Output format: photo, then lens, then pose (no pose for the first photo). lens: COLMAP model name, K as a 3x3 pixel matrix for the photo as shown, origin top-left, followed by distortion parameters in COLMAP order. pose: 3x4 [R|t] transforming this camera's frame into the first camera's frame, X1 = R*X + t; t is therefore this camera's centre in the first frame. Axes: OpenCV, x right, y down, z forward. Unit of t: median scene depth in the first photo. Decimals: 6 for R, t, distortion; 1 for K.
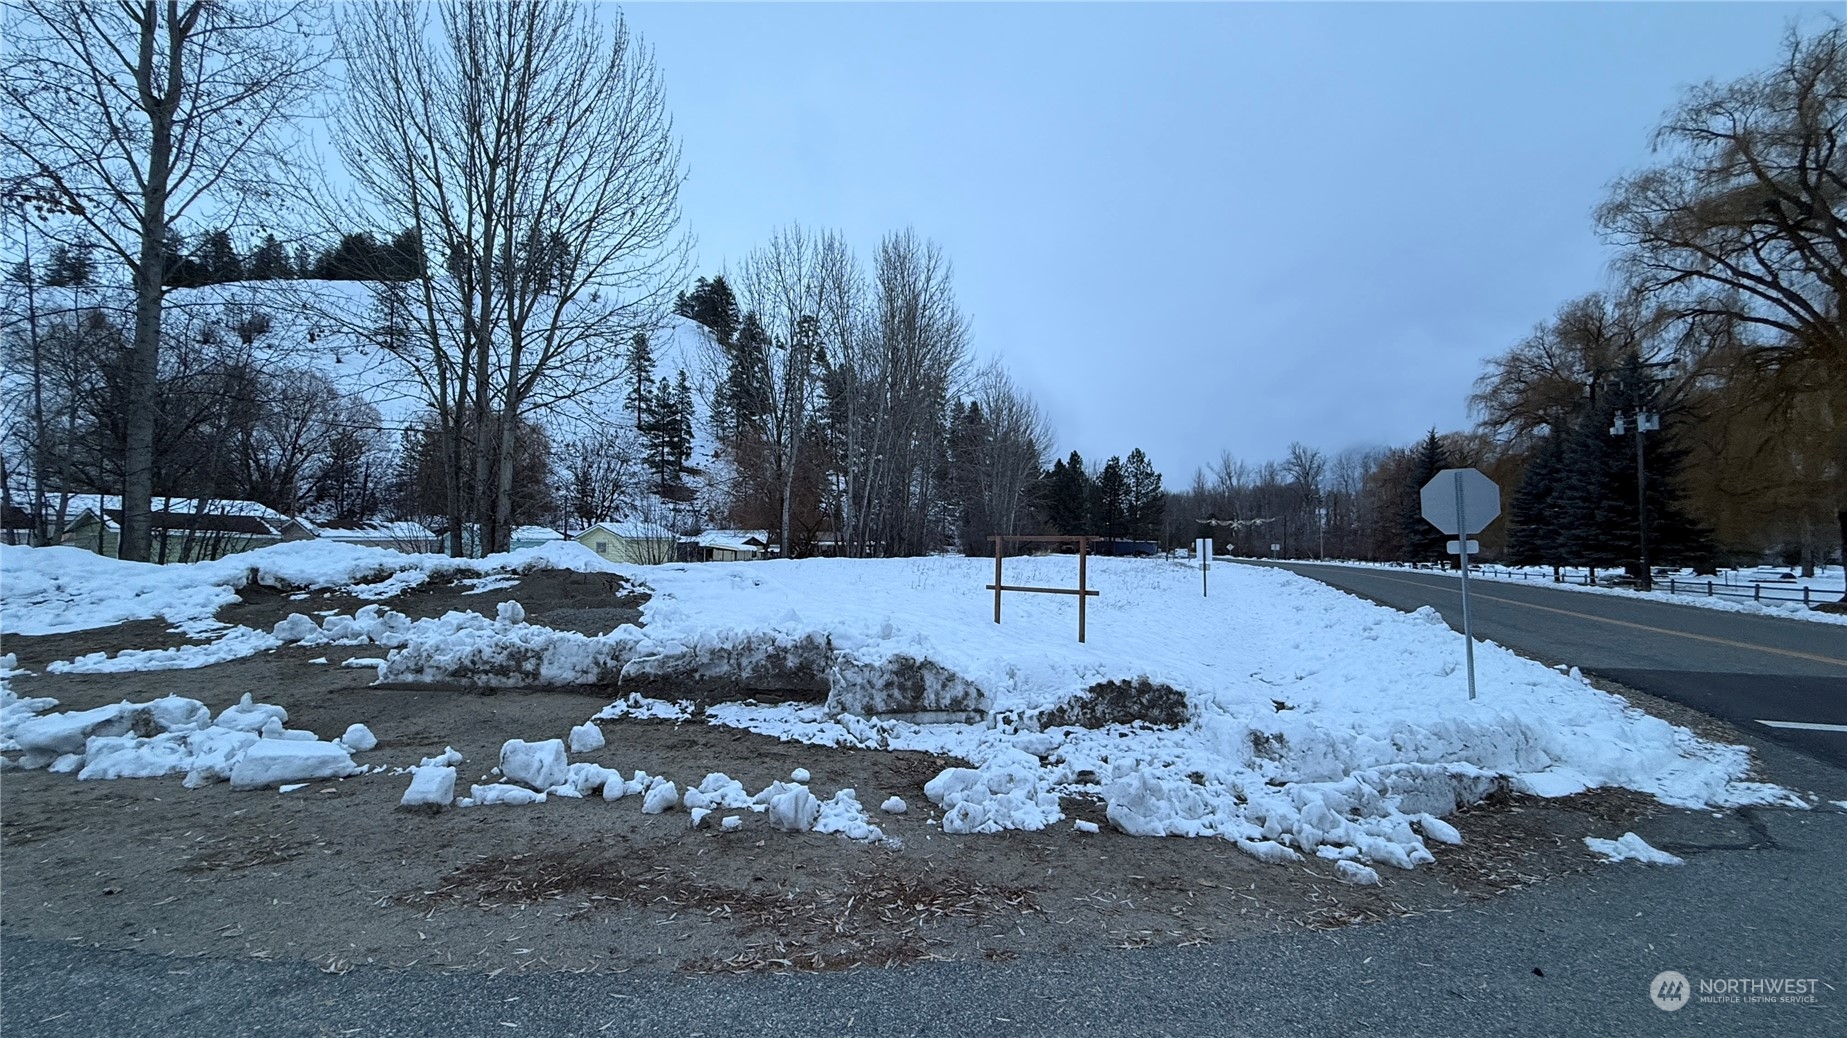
lens RADIAL K [[728.5, 0, 917.1], [0, 728.5, 522.9], [0, 0, 1]] dist [-0.001474, -0.000246]
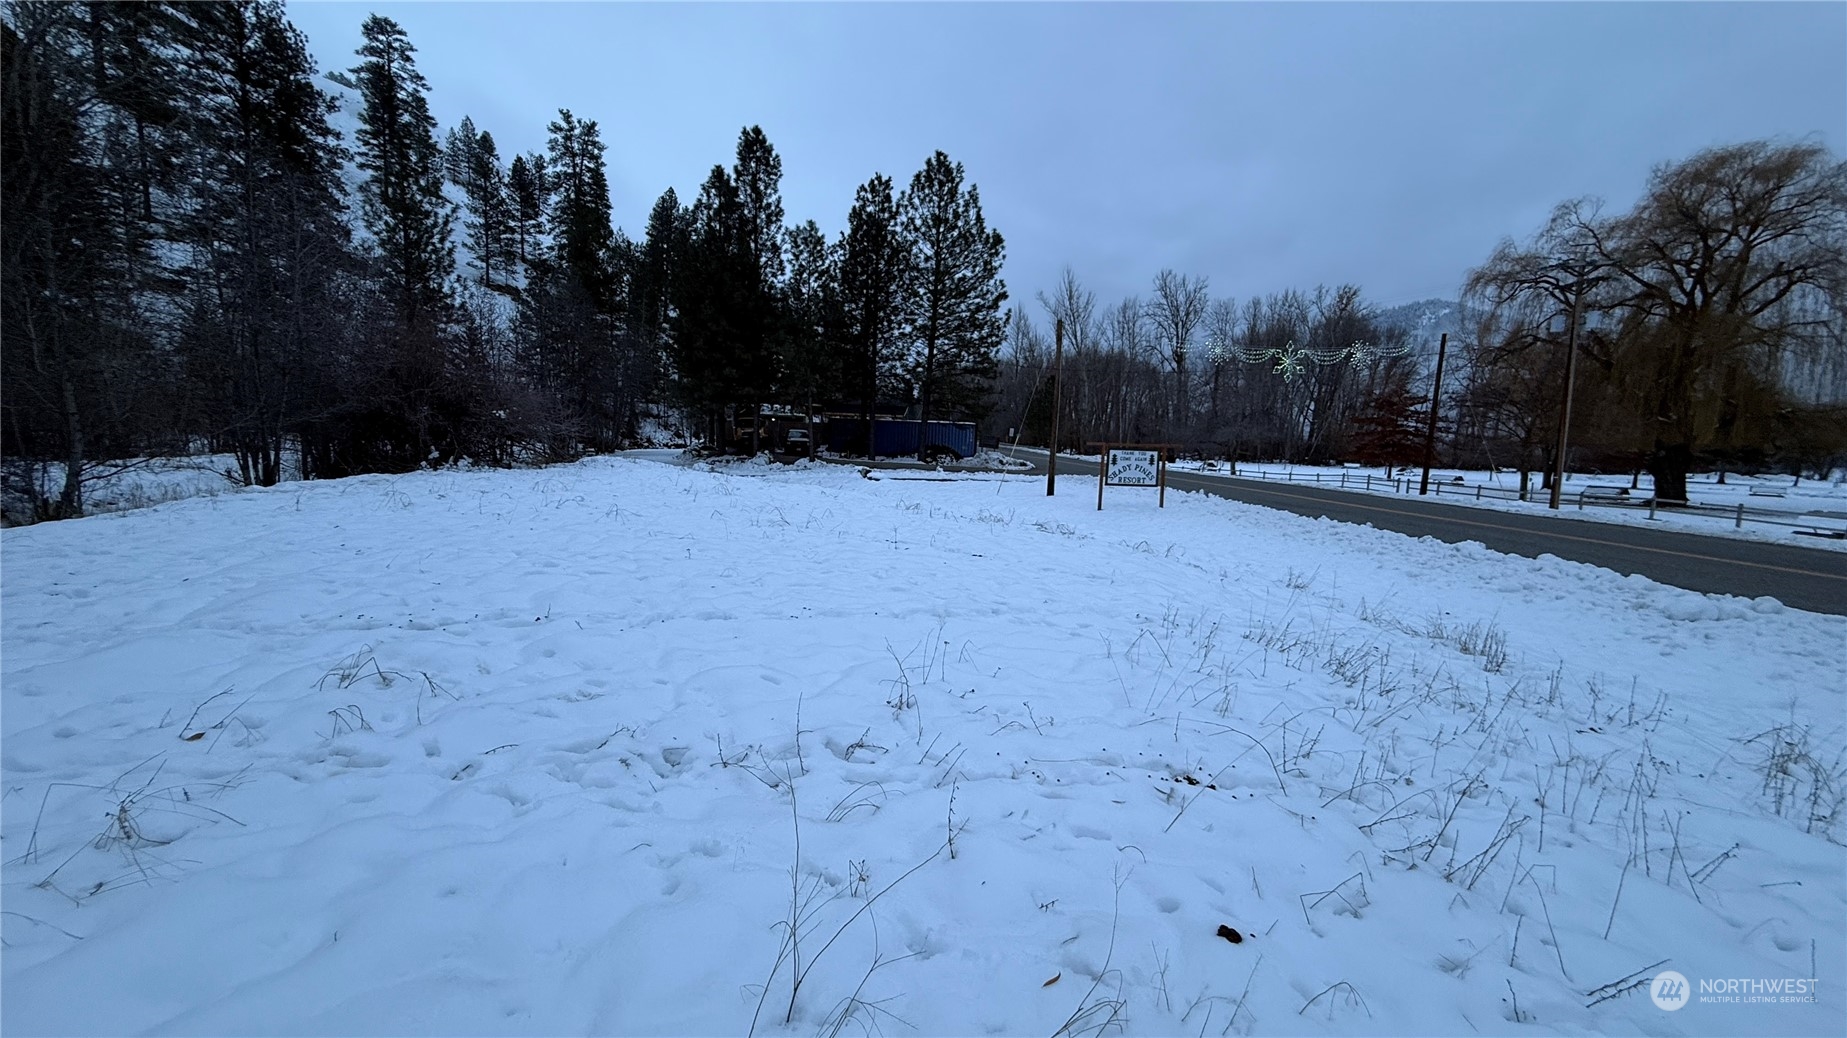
lens RADIAL K [[728.5, 0, 917.1], [0, 728.5, 522.9], [0, 0, 1]] dist [-0.001474, -0.000246]
pose [[0.948679, -0.033427, 0.314469, 0.641144], [-0.010365, 0.990577, 0.136565, 0.096741], [-0.316071, -0.132816, 0.939393, 2.375283]]
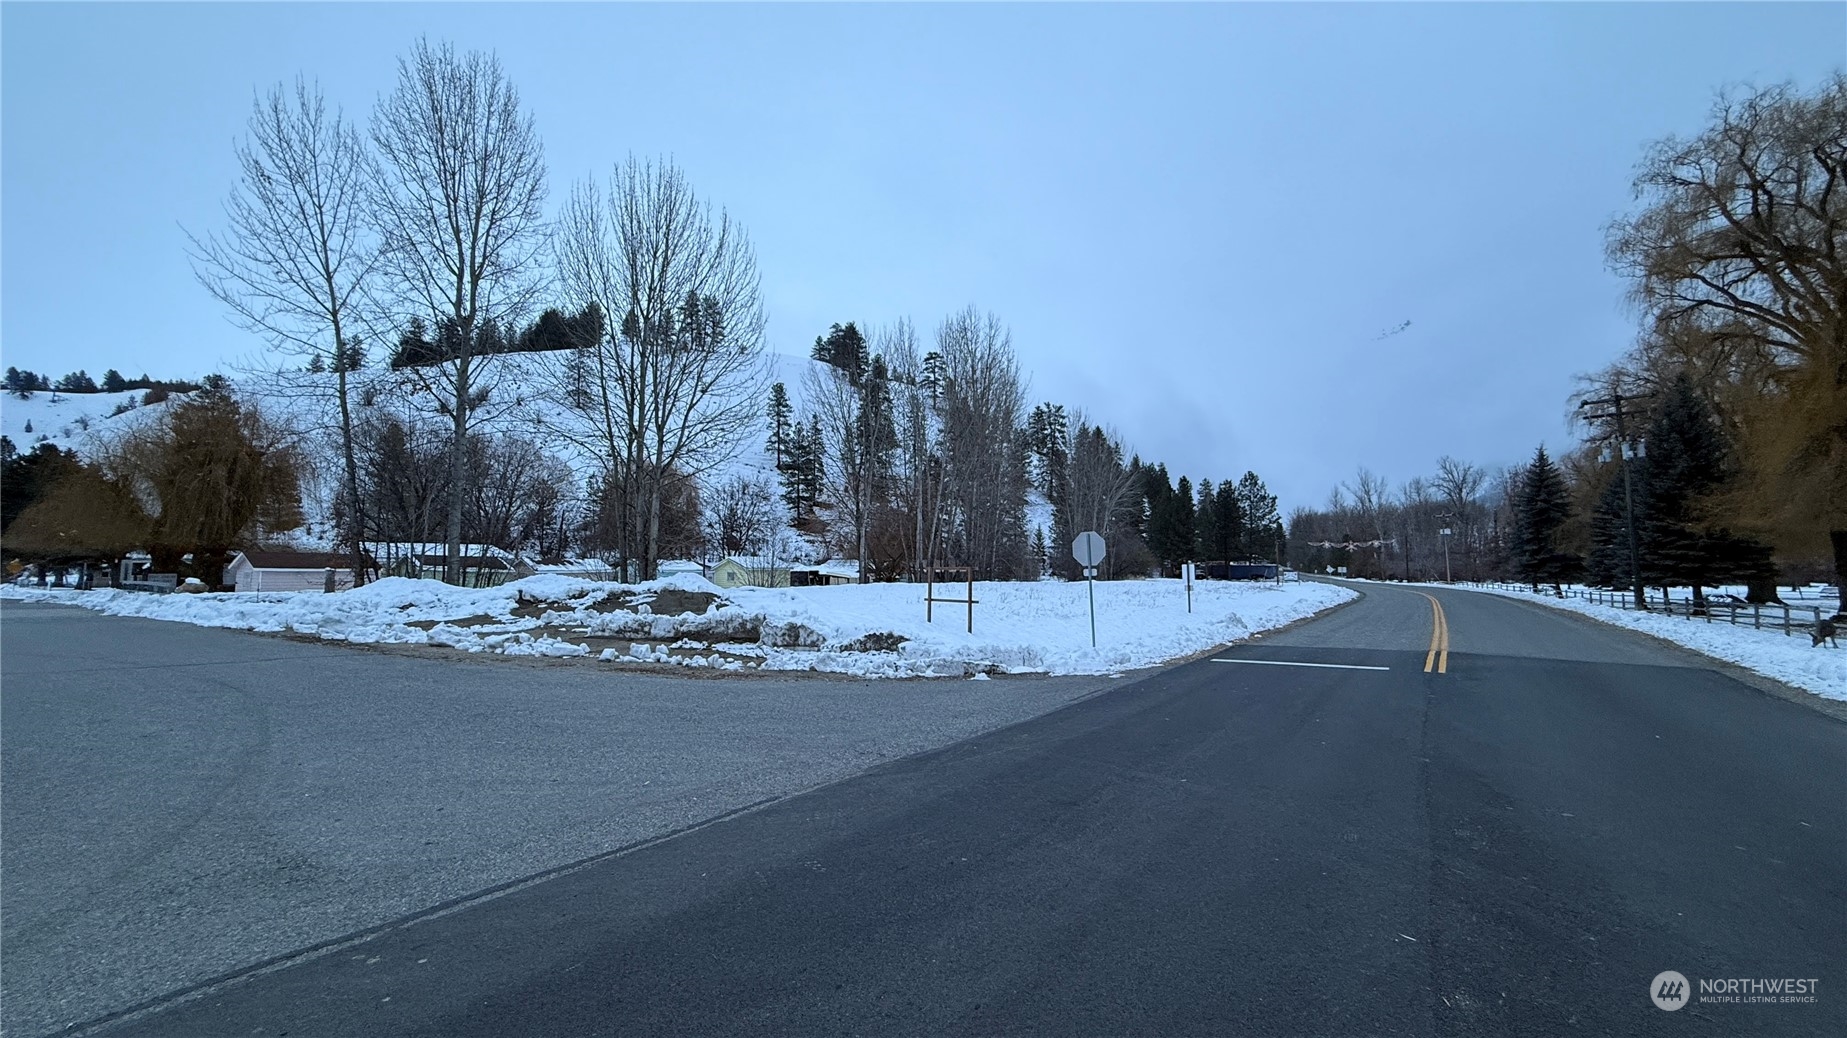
lens RADIAL K [[728.5, 0, 917.1], [0, 728.5, 522.9], [0, 0, 1]] dist [-0.001474, -0.000246]
pose [[0.982094, -0.023040, -0.186980, 0.146169], [0.016326, 0.999168, -0.037369, -0.007527], [0.187685, 0.033647, 0.981653, -0.217864]]
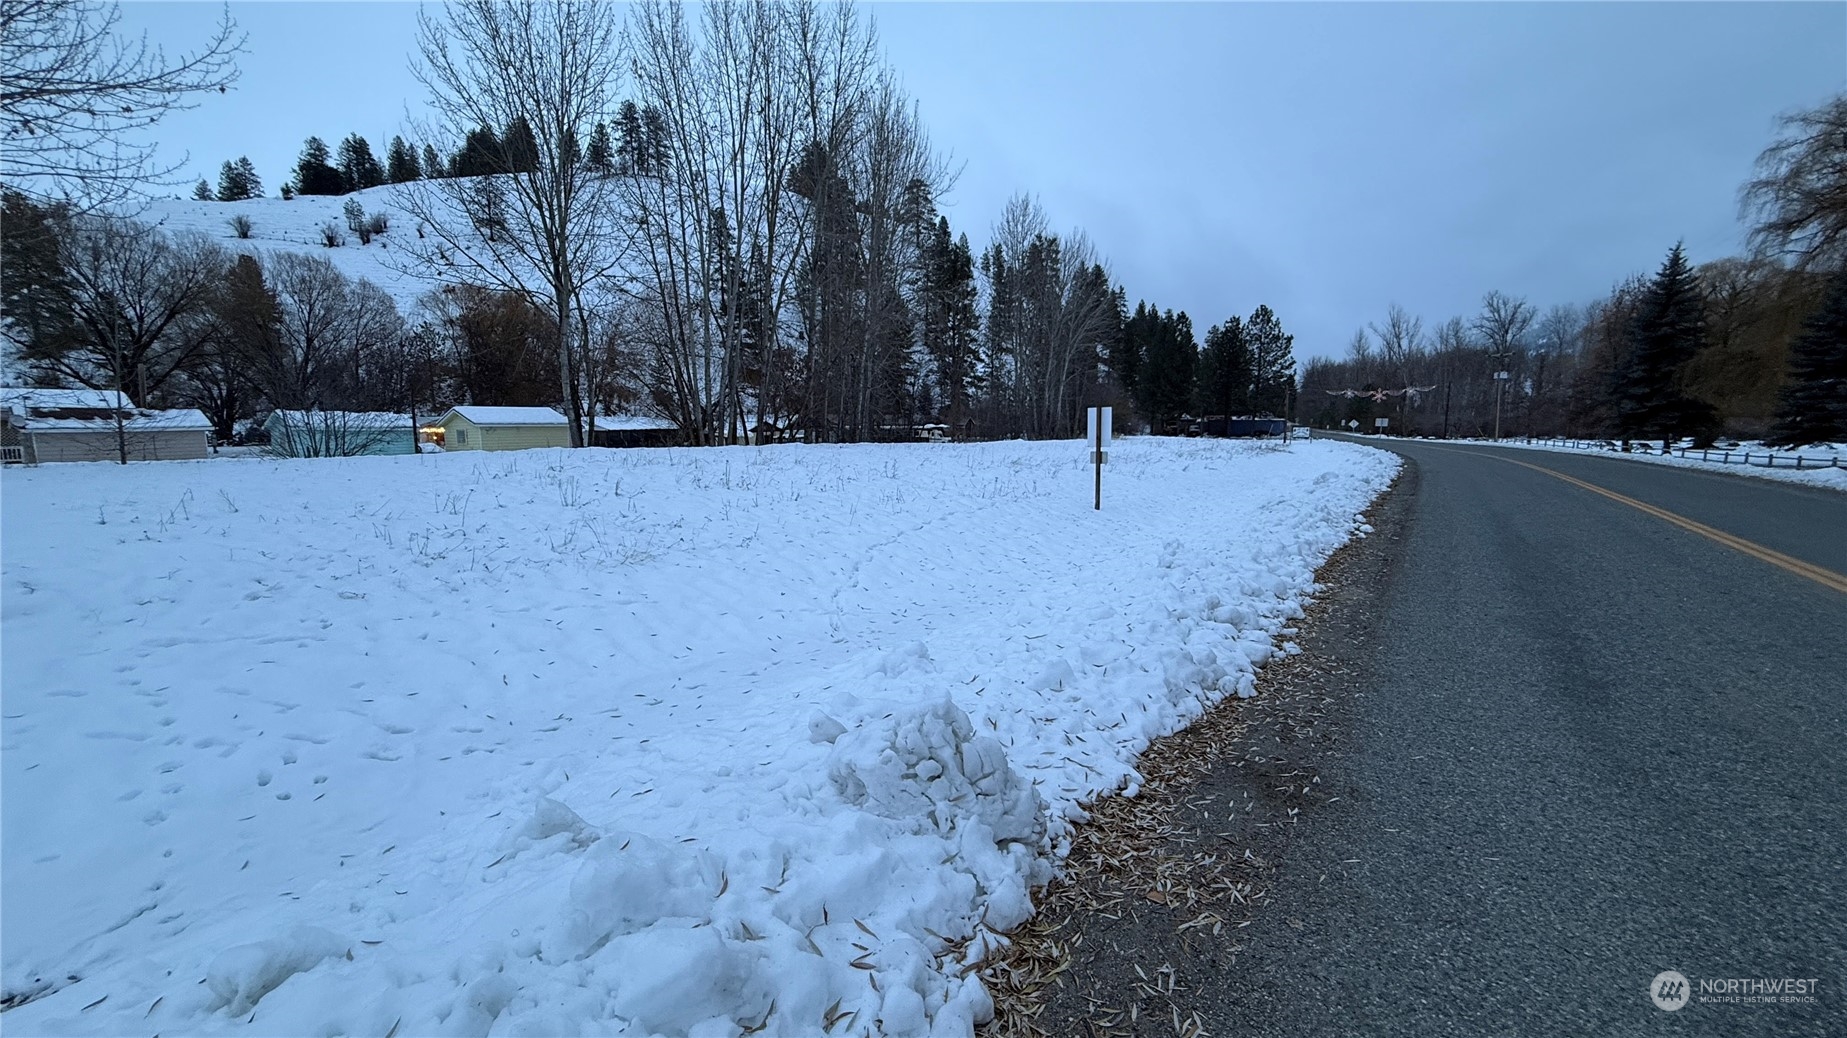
lens RADIAL K [[728.5, 0, 917.1], [0, 728.5, 522.9], [0, 0, 1]] dist [-0.001474, -0.000246]
pose [[0.981011, 0.009424, -0.193723, 0.295509], [0.021227, 0.987602, 0.155536, 0.015917], [0.192787, -0.156694, 0.968649, 0.333127]]
